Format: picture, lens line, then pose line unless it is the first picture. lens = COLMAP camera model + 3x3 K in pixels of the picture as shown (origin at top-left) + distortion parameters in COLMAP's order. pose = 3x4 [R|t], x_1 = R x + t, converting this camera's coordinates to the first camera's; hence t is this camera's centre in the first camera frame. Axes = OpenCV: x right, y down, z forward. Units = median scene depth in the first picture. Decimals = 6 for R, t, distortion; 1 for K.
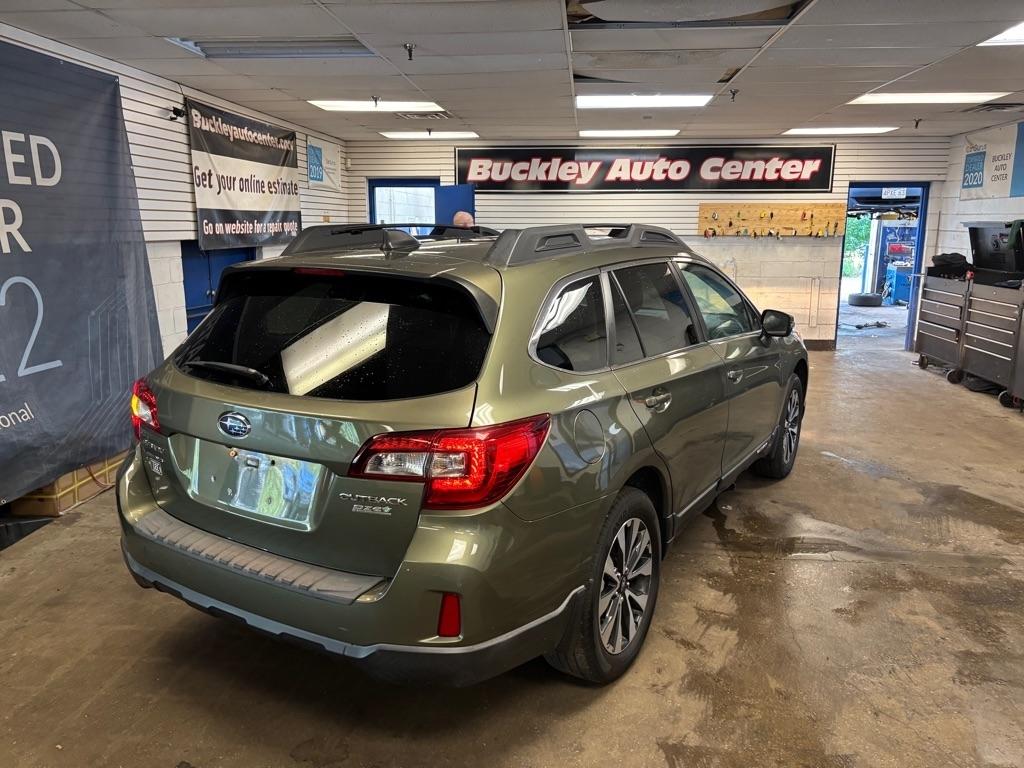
lens RADIAL K [[770.4, 0, 506.9], [0, 770.4, 374.3], [0, 0, 1]] dist [0.053798, -0.067915]
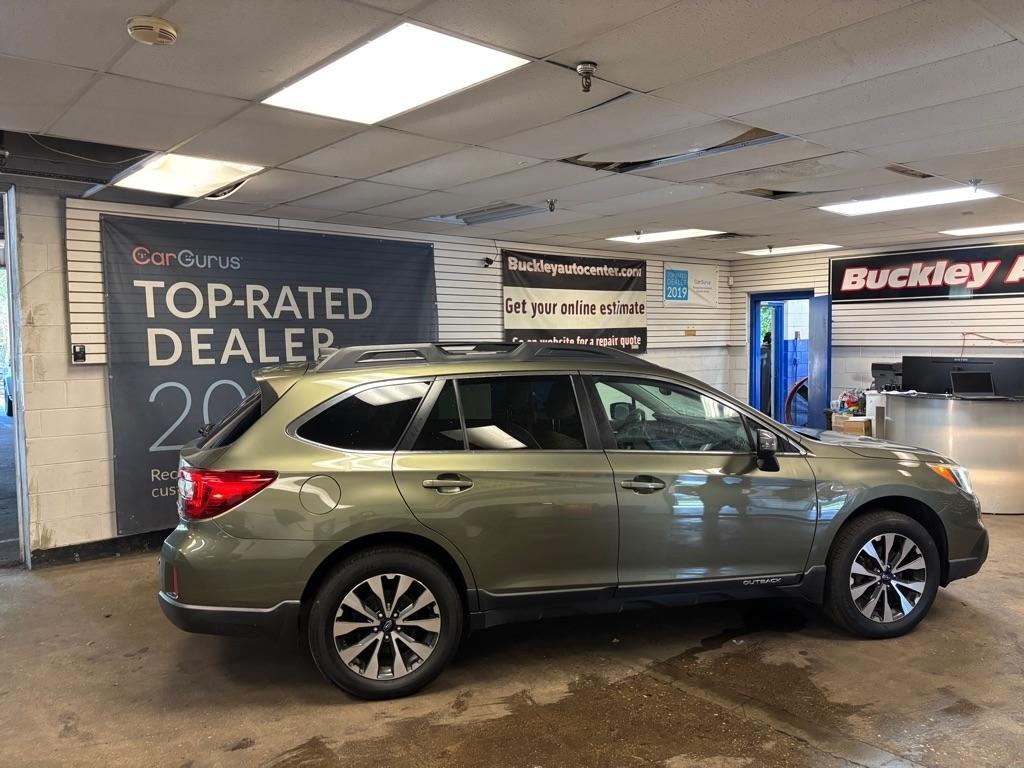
lens RADIAL K [[770.4, 0, 512.2], [0, 770.4, 375.2], [0, 0, 1]] dist [0.053798, -0.067915]
pose [[0.721322, 0.023303, -0.692207, 0.417551], [-0.119849, 0.988556, -0.091610, -0.013887], [0.682151, 0.149041, 0.715861, 0.064706]]
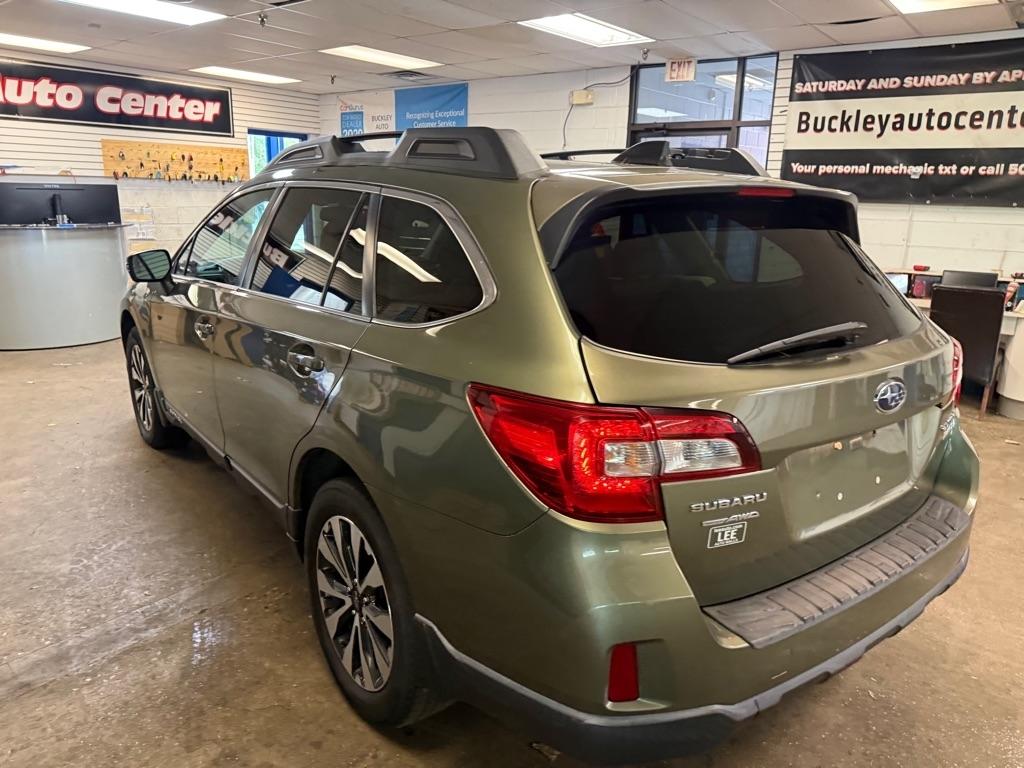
lens RADIAL K [[723.8, 0, 511.8], [0, 723.8, 380.2], [0, 0, 1]] dist [0.019718, -0.027299]
pose [[0.539188, -0.202094, 0.817578, -0.279722], [0.135325, 0.978958, 0.152739, -0.023906], [-0.831242, 0.028284, 0.555191, 0.222799]]
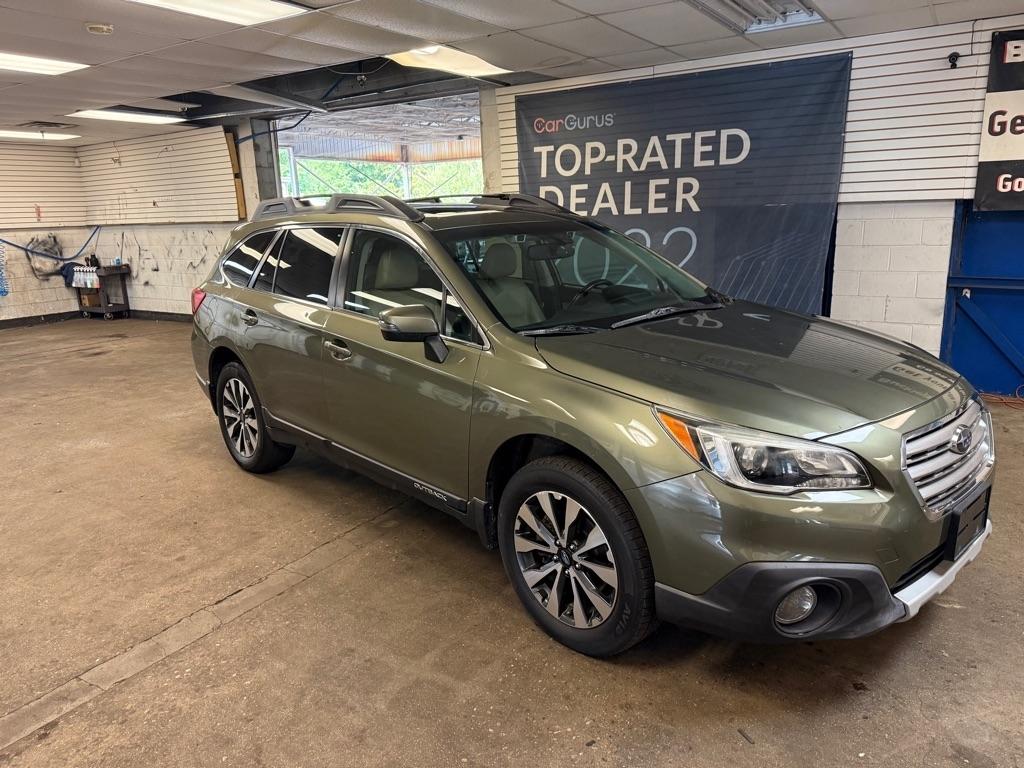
lens RADIAL K [[723.8, 0, 512.6], [0, 723.8, 396.9], [0, 0, 1]] dist [0.019718, -0.027299]
pose [[-0.457091, 0.225452, -0.860372, 0.480320], [-0.141377, 0.936624, 0.320543, -0.123433], [0.878112, 0.268154, -0.396248, 0.748195]]
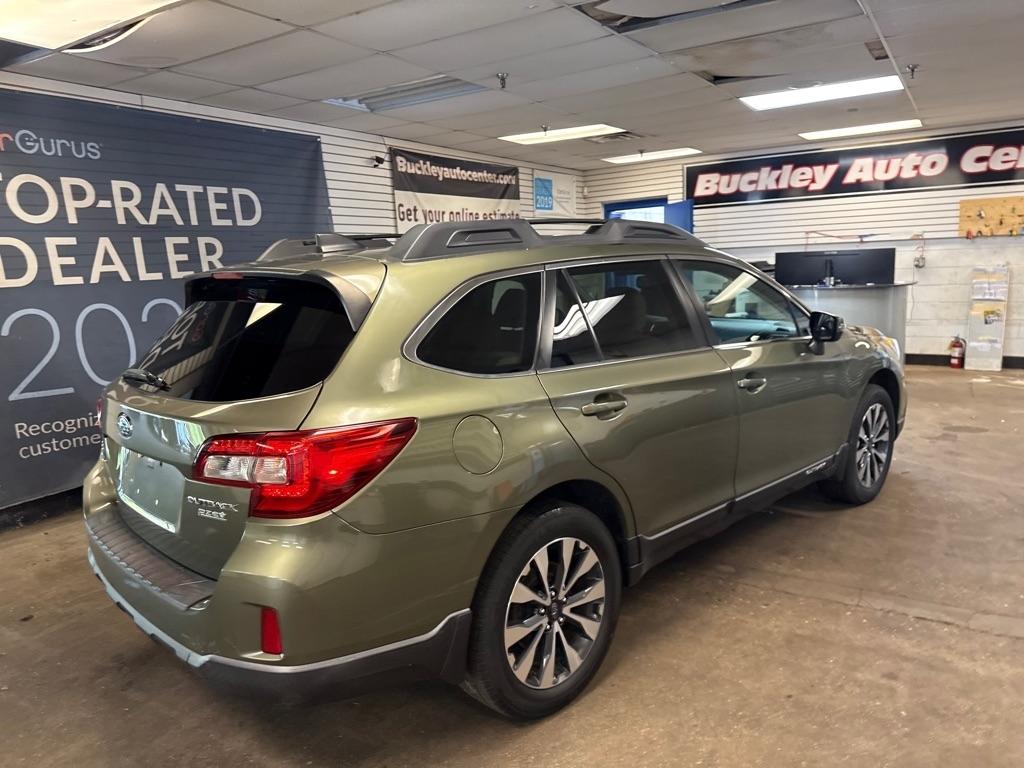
lens RADIAL K [[723.8, 0, 506.1], [0, 723.8, 384.0], [0, 0, 1]] dist [0.019718, -0.027299]
pose [[0.892764, 0.030055, -0.449521, 0.209852], [-0.035938, 0.999344, -0.004559, 0.009103], [0.449089, 0.020225, 0.893258, 0.060425]]
